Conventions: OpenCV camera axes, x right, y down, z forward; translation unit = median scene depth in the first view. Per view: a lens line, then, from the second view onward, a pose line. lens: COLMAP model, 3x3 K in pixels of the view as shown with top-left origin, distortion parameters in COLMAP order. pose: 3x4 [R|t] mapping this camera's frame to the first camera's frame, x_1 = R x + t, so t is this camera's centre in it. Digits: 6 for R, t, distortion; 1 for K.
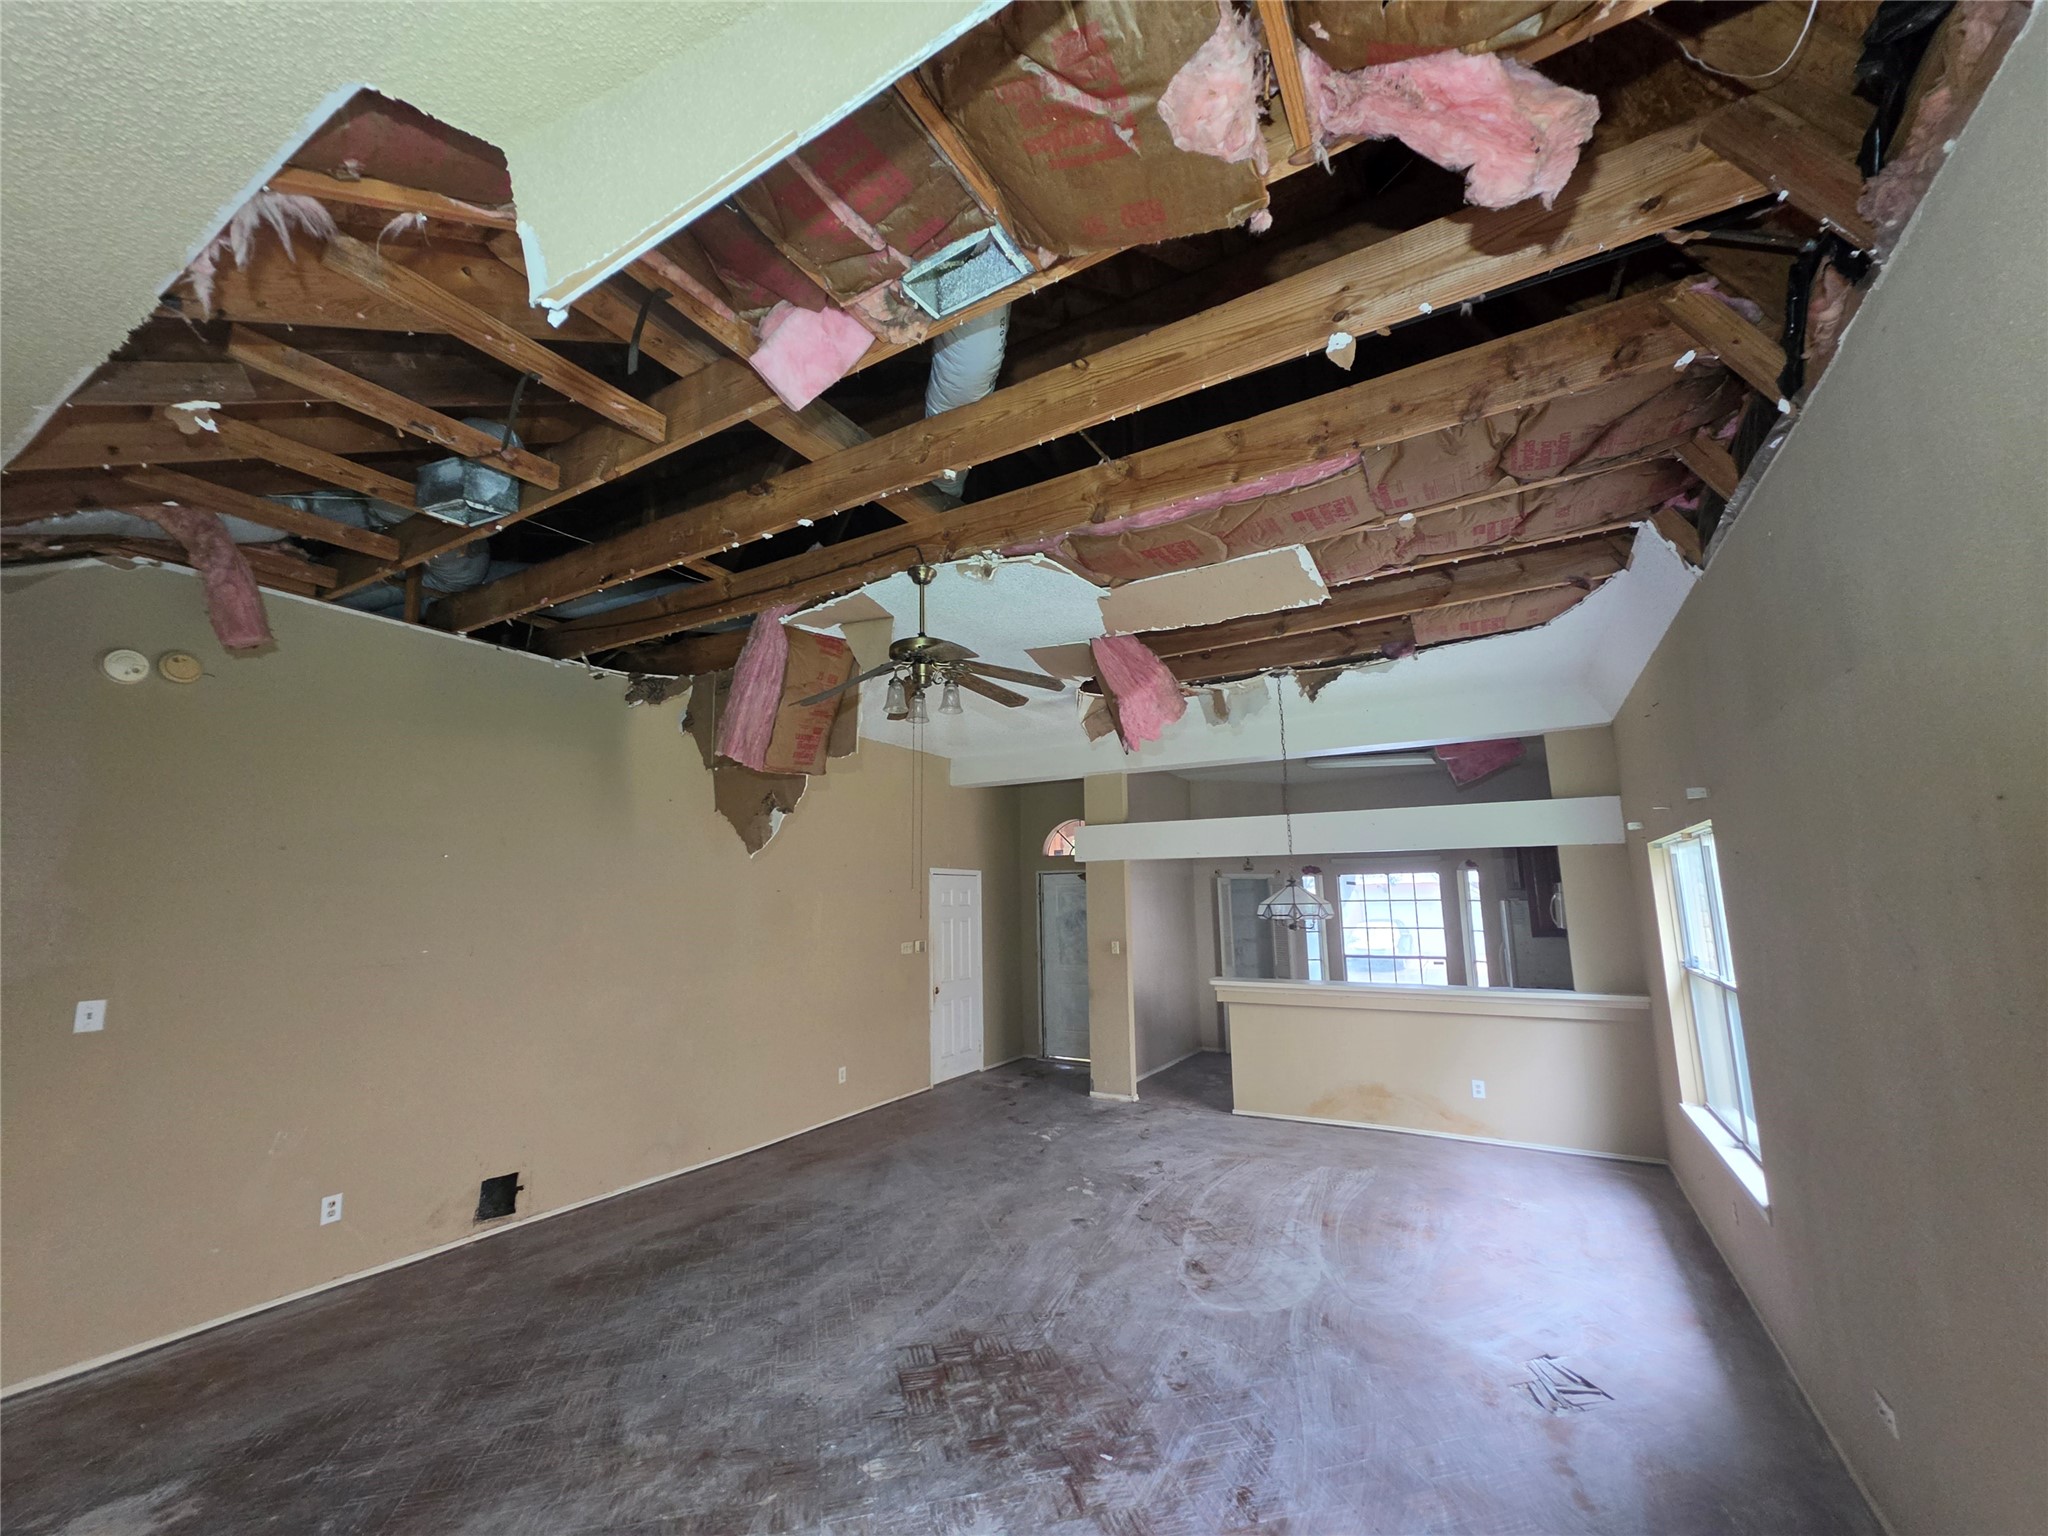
lens RADIAL K [[817.5, 0, 1020.4], [0, 817.5, 762.5], [0, 0, 1]] dist [-0.004081, 0.000627]
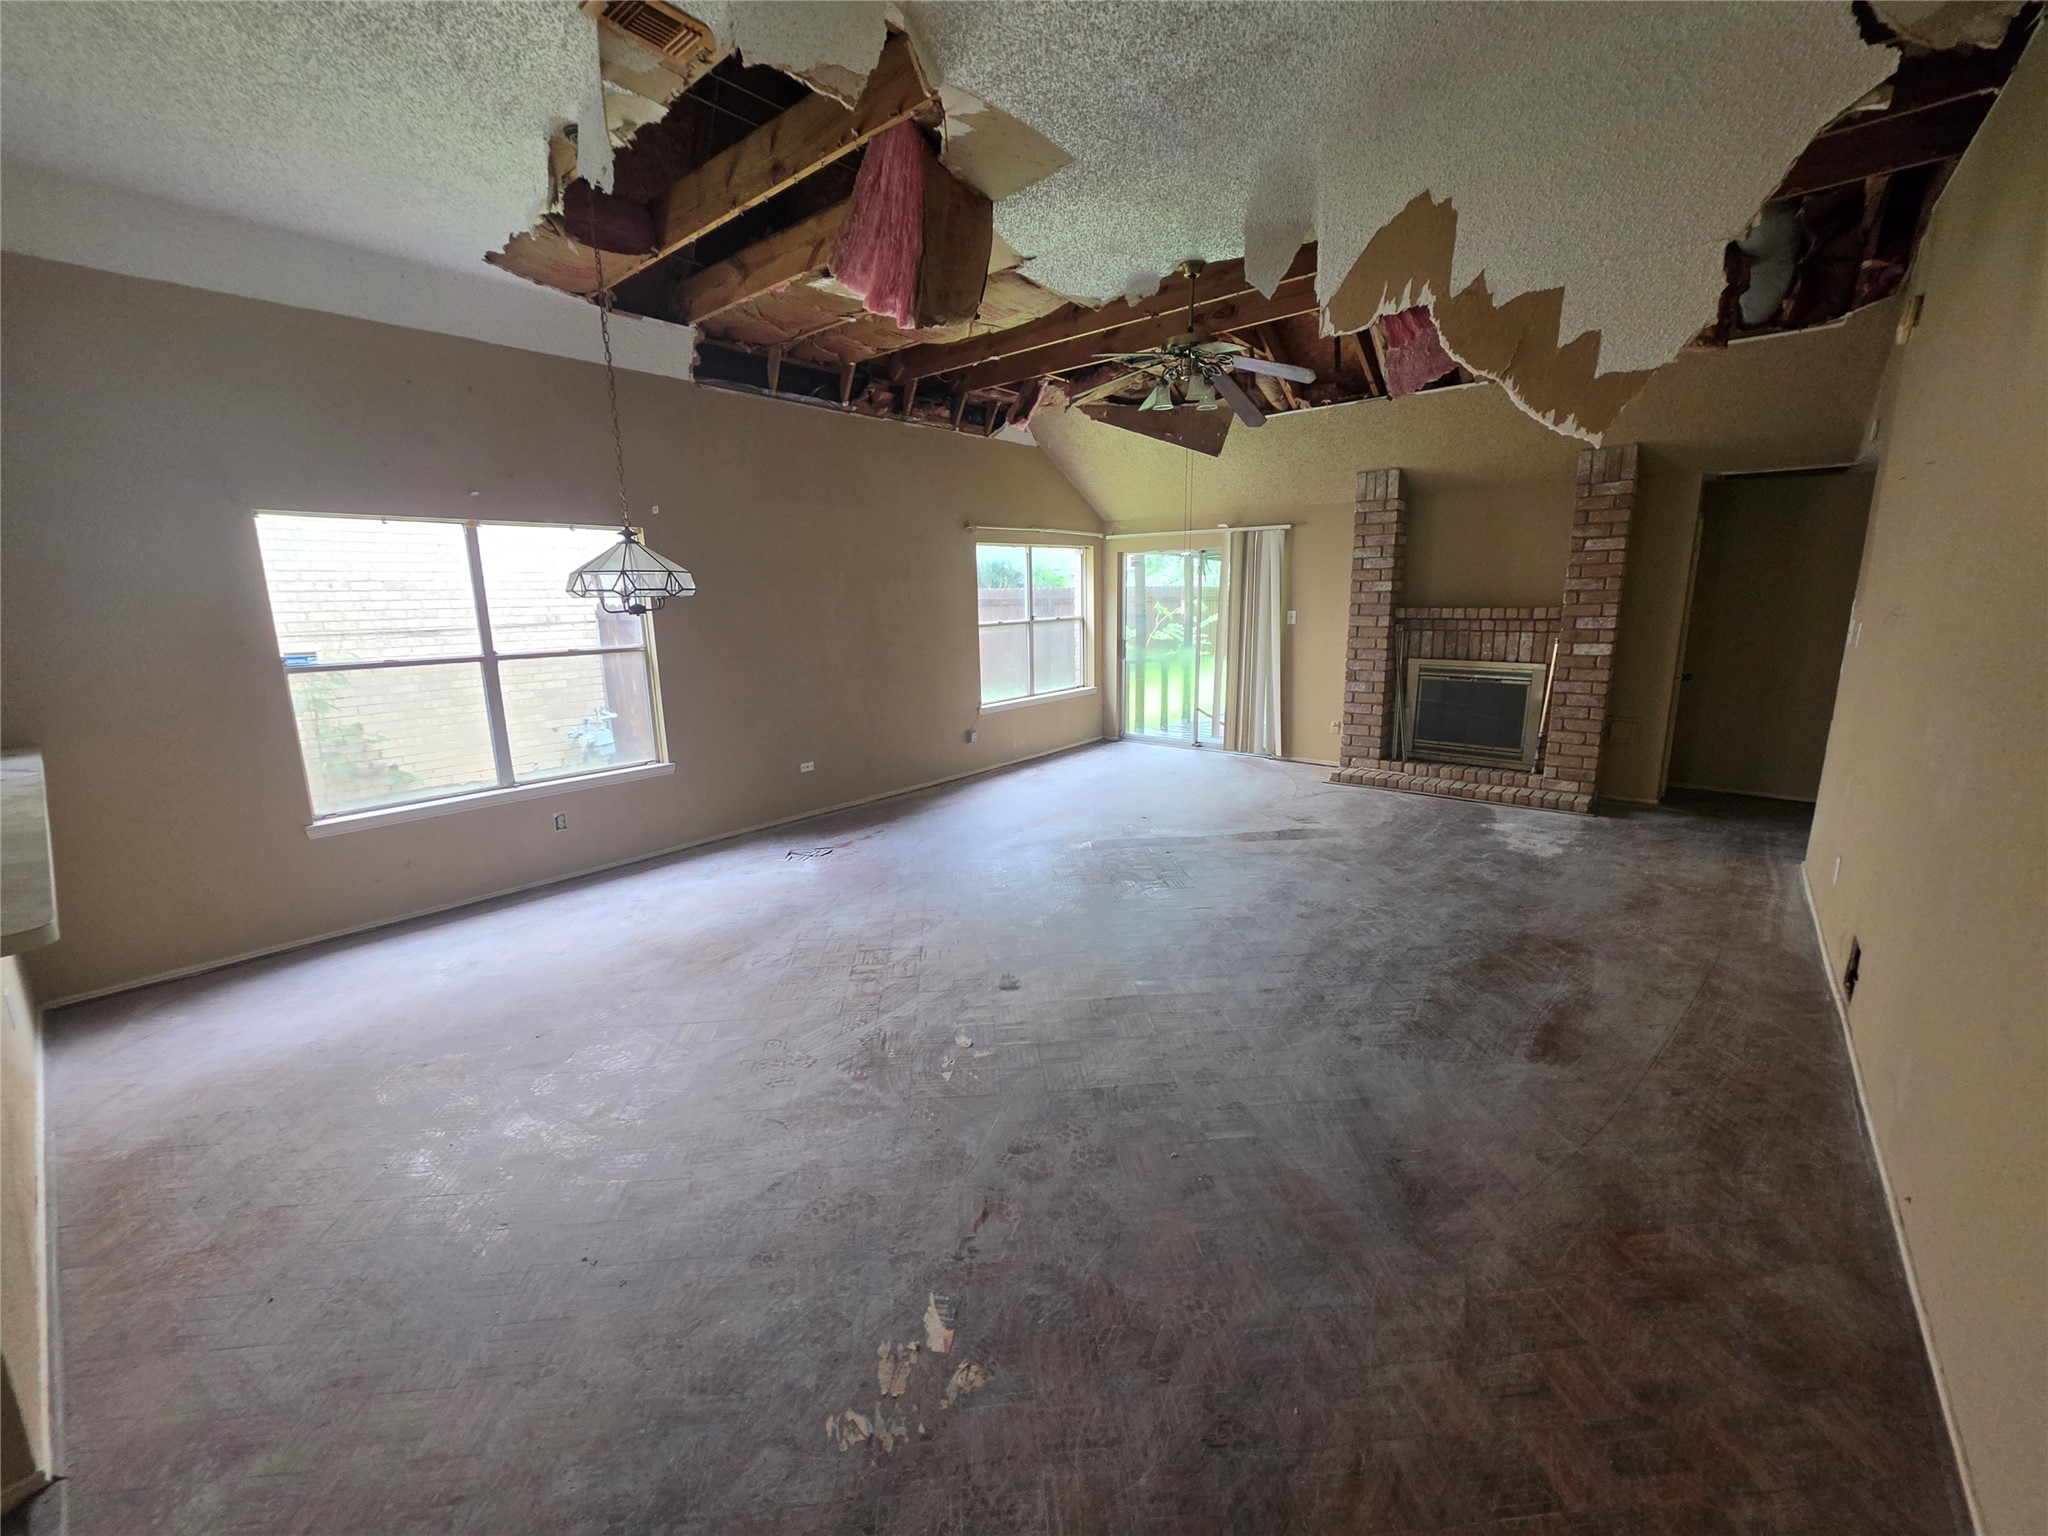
lens RADIAL K [[817.5, 0, 1020.4], [0, 817.5, 762.5], [0, 0, 1]] dist [-0.004081, 0.000627]
pose [[-0.985737, -0.004511, 0.168234, -0.076475], [0.001059, 0.999455, 0.033006, 0.385107], [-0.168291, 0.032713, -0.985194, 2.035164]]
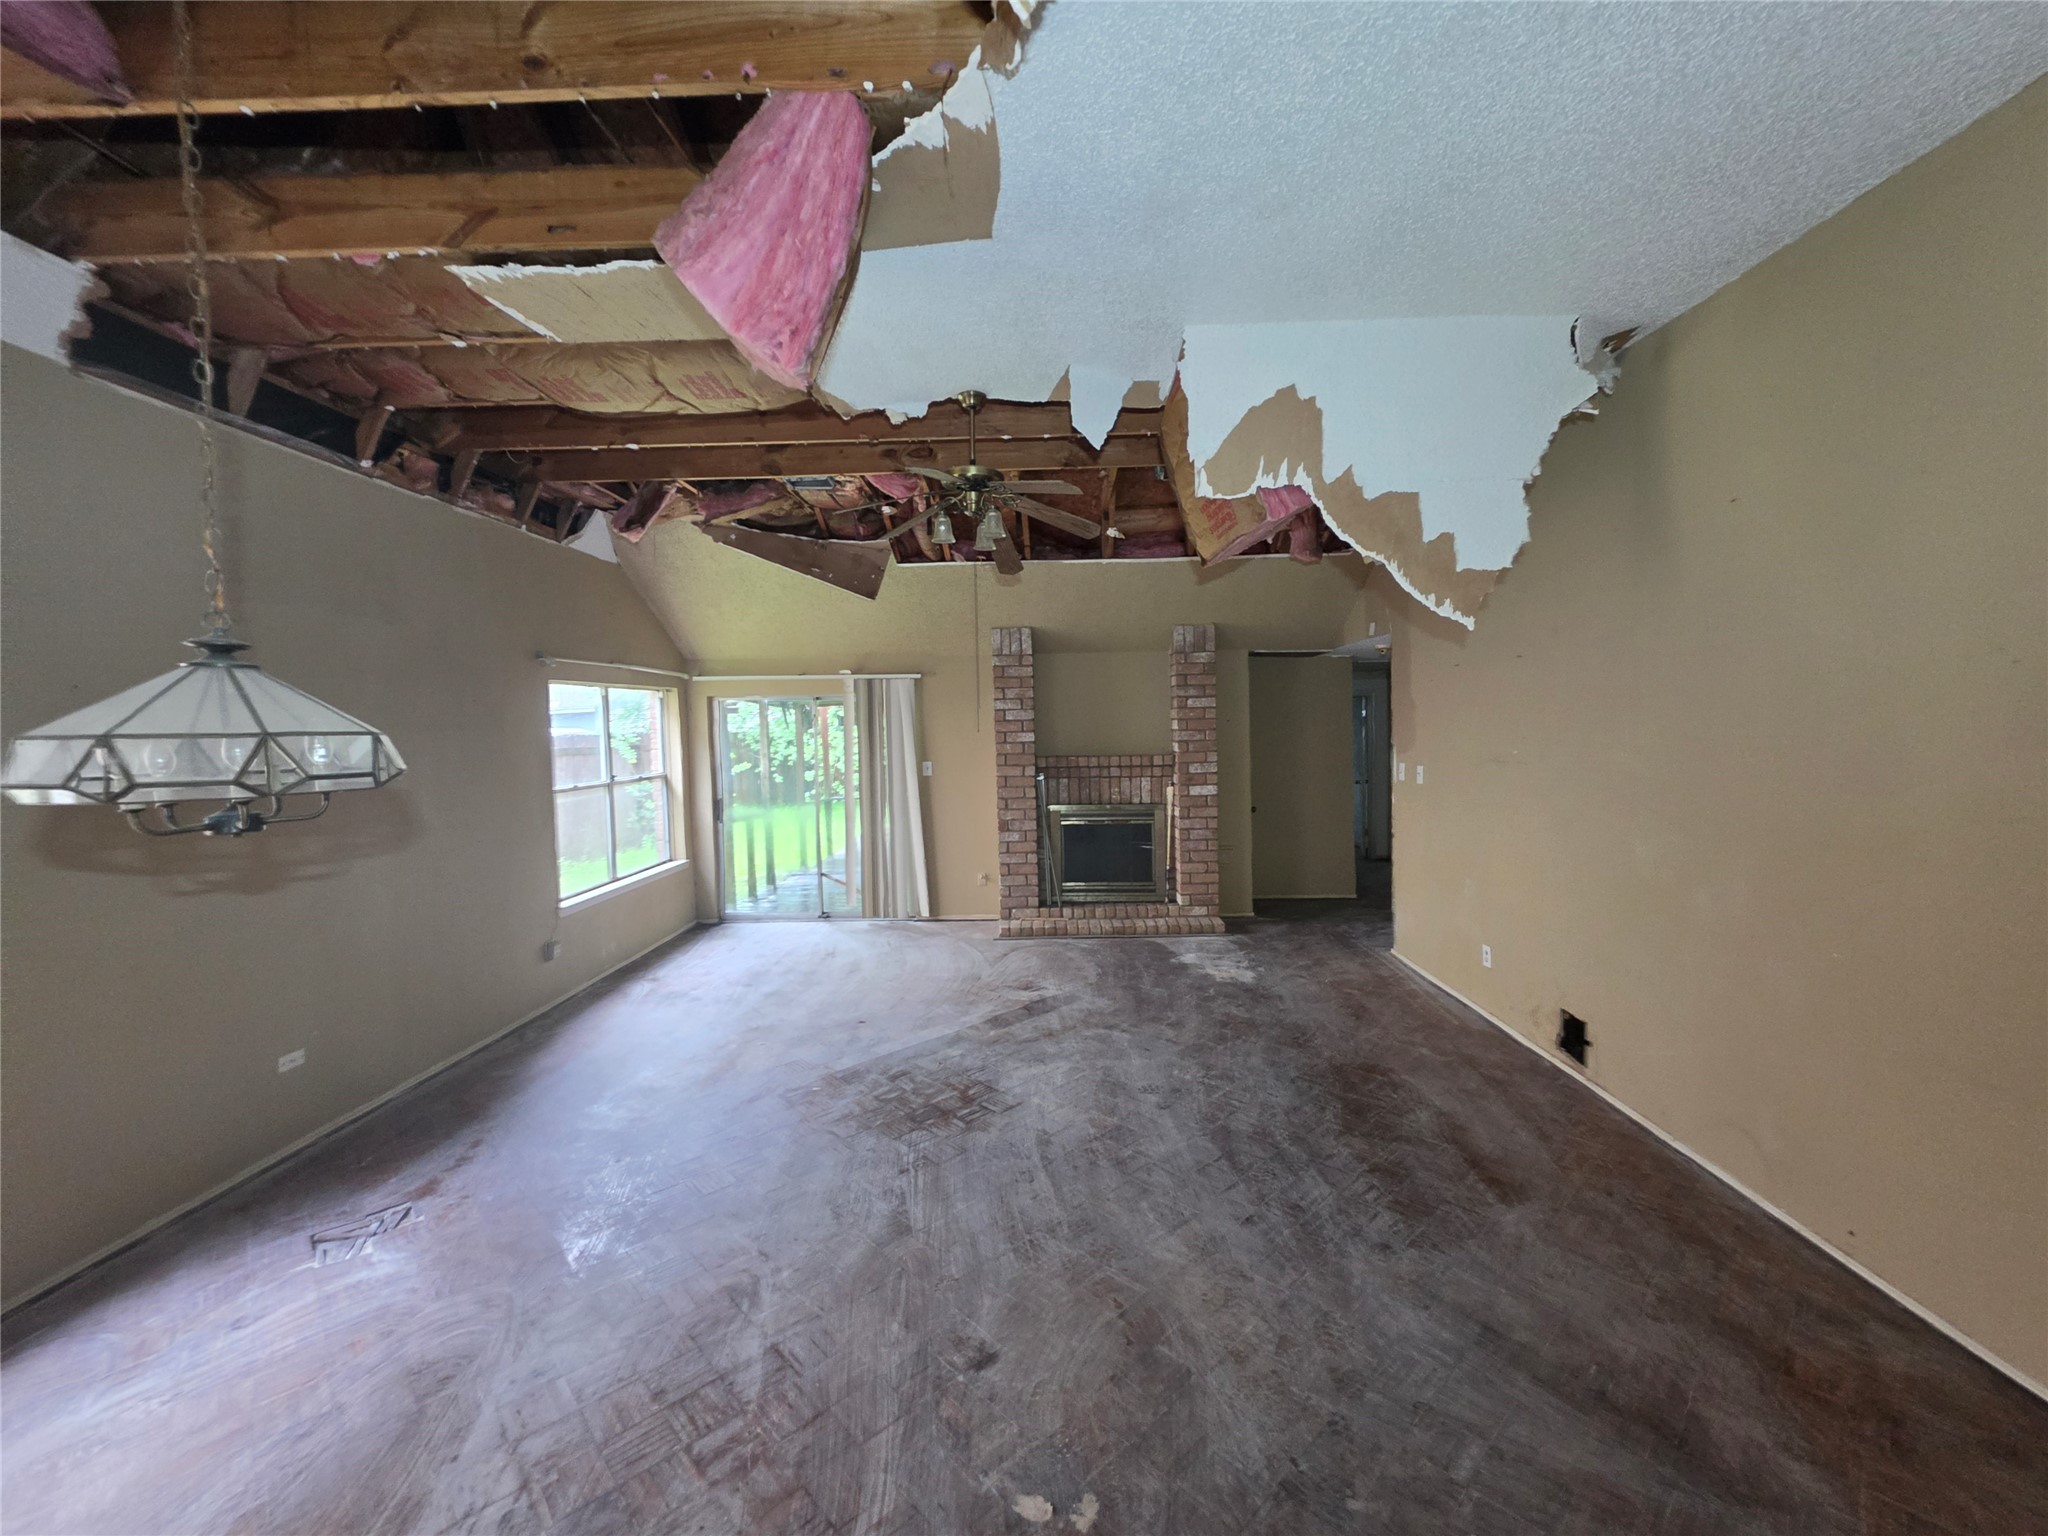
lens RADIAL K [[830.8, 0, 1039.6], [0, 830.8, 760.4], [0, 0, 1]] dist [-0.001595, 0.000547]
pose [[-0.871640, 0.047861, -0.487805, 0.312598], [0.111311, 0.988547, -0.101905, 0.306431], [0.477341, -0.143122, -0.866984, 1.755384]]
